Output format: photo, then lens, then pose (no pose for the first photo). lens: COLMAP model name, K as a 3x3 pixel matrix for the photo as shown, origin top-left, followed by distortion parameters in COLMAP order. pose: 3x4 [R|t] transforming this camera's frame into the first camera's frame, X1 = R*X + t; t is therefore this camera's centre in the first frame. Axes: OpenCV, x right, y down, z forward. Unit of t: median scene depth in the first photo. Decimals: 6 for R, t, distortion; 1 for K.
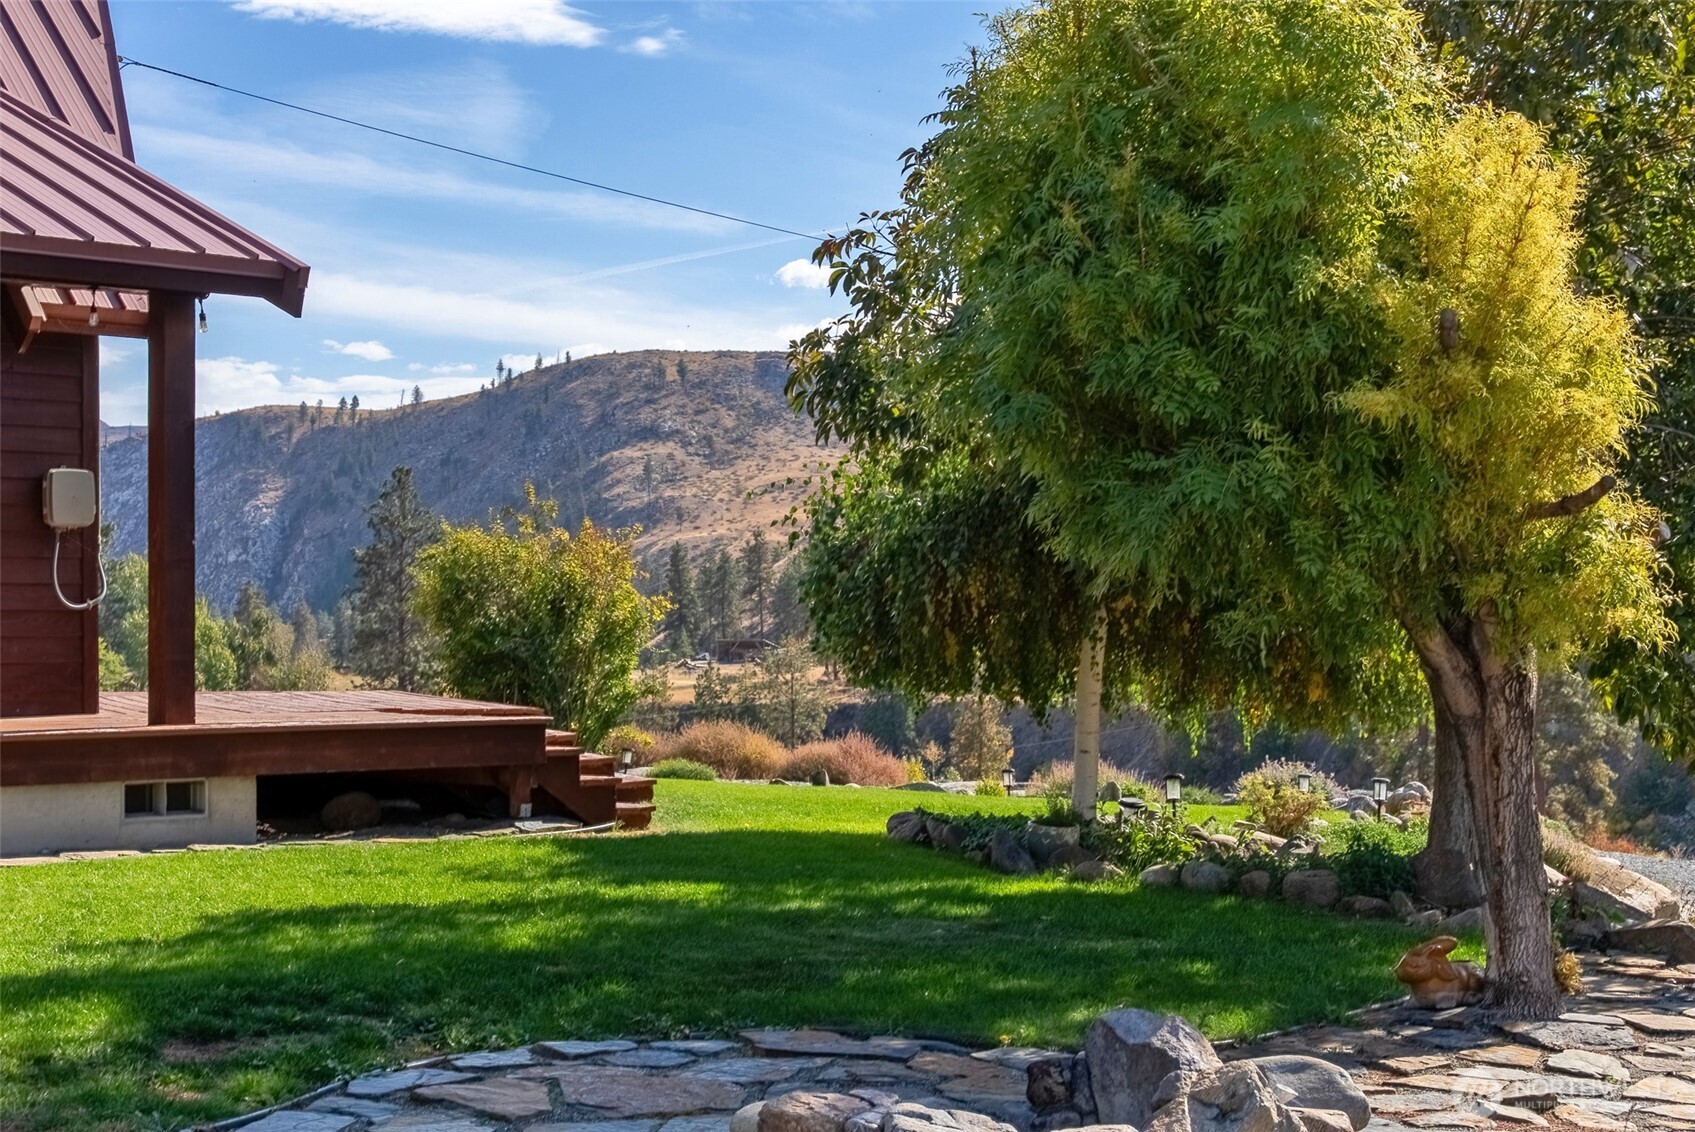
lens RADIAL K [[2495.5, 0, 846.9], [0, 2495.5, 571.0], [0, 0, 1]] dist [0.010686, 0.000000]
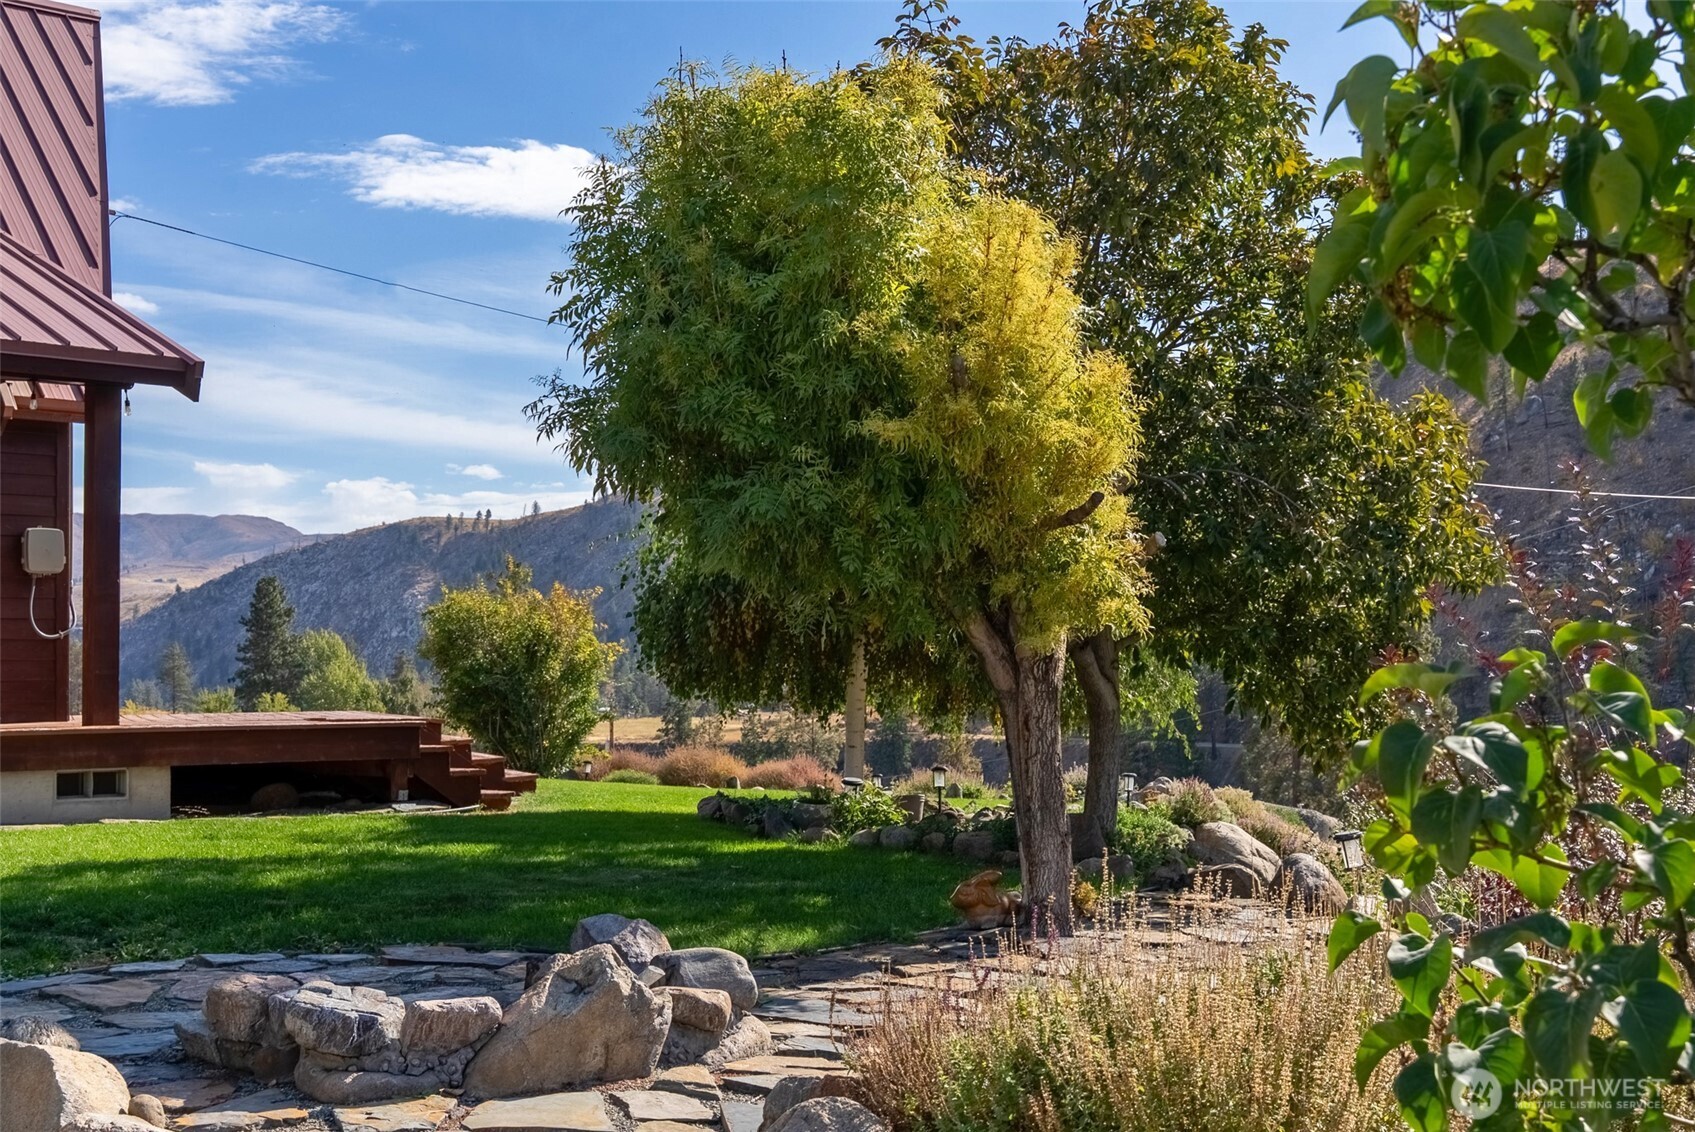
lens RADIAL K [[1922.0, 0, 844.4], [0, 1922.0, 601.6], [0, 0, 1]] dist [-0.000567, 0.000000]
pose [[0.999979, -0.006414, -0.000863, 0.164074], [0.006396, 0.999806, -0.018640, 0.030102], [0.000982, 0.018634, 0.999826, 0.047829]]
